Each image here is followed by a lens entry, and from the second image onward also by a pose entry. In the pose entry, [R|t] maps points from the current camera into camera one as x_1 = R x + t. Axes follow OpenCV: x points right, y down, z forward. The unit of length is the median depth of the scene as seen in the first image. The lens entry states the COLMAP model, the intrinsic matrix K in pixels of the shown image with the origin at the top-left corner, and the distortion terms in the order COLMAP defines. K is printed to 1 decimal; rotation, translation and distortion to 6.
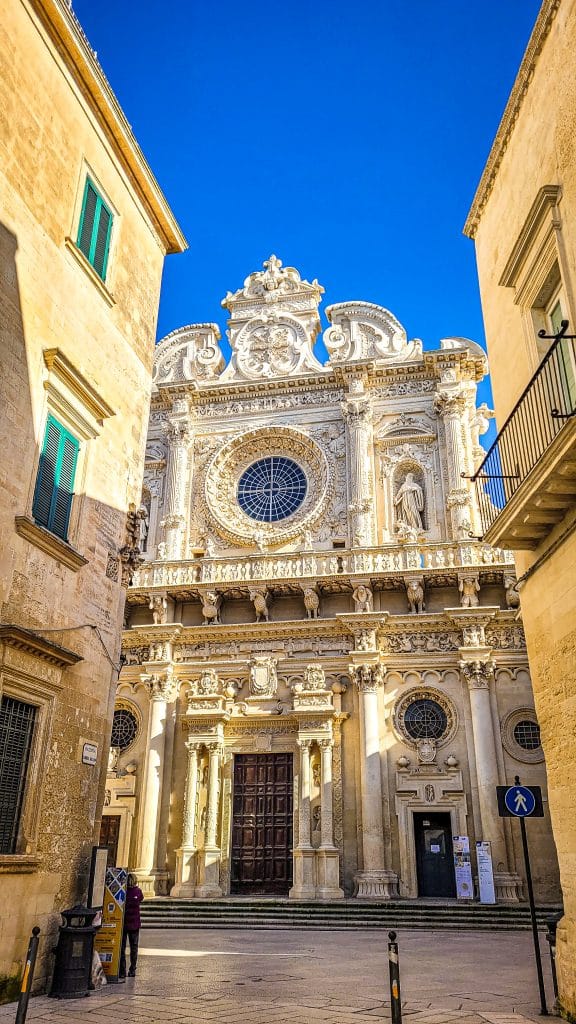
lens RADIAL K [[764.4, 0, 289.3], [0, 764.4, 518.9], [0, 0, 1]] dist [0.054994, -0.051384]
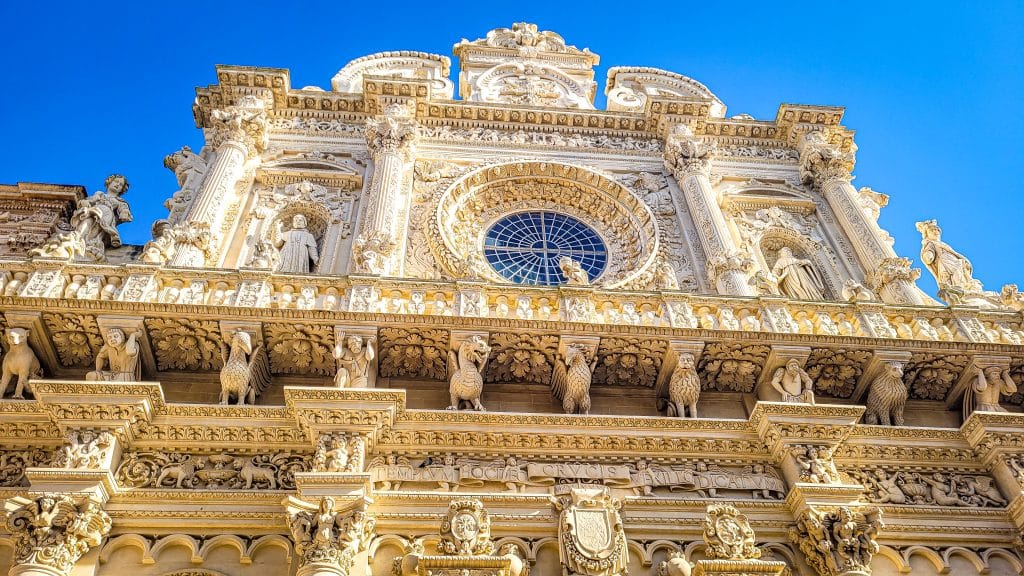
lens RADIAL K [[764.4, 0, 513.0], [0, 764.4, 277.8], [0, 0, 1]] dist [0.054994, -0.051384]
pose [[0.952032, 0.200540, 0.231125, -0.194657], [-0.083470, 0.896863, -0.434360, 0.258135], [-0.294394, 0.394233, 0.870582, 0.569721]]
